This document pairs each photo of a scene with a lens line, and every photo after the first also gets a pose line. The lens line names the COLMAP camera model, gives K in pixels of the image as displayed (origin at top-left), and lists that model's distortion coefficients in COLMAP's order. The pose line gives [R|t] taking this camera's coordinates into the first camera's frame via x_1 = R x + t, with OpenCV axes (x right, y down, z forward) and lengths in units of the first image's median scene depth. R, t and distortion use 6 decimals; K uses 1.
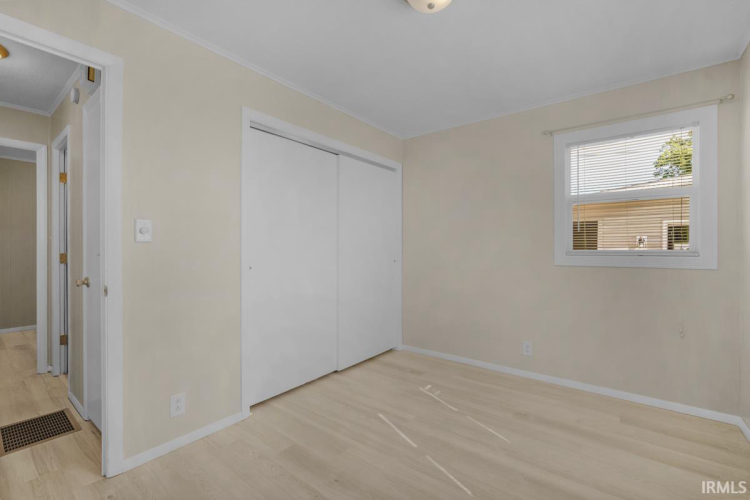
lens RADIAL K [[334.2, 0, 375.0], [0, 334.2, 250.0], [0, 0, 1]] dist [-0.001913, 0.000913]
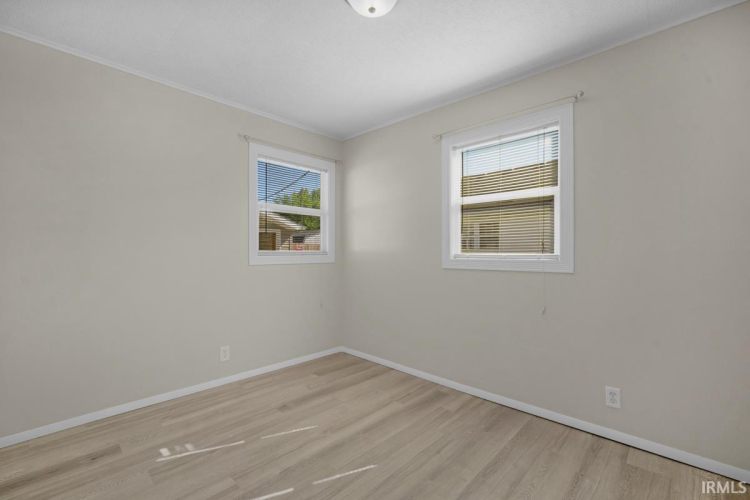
lens RADIAL K [[334.2, 0, 375.0], [0, 334.2, 250.0], [0, 0, 1]] dist [-0.001913, 0.000913]
pose [[0.079942, 0.006249, 0.996780, -0.562538], [-0.001618, 0.999980, -0.006140, 0.005390], [-0.996798, -0.001122, 0.079951, 0.606100]]
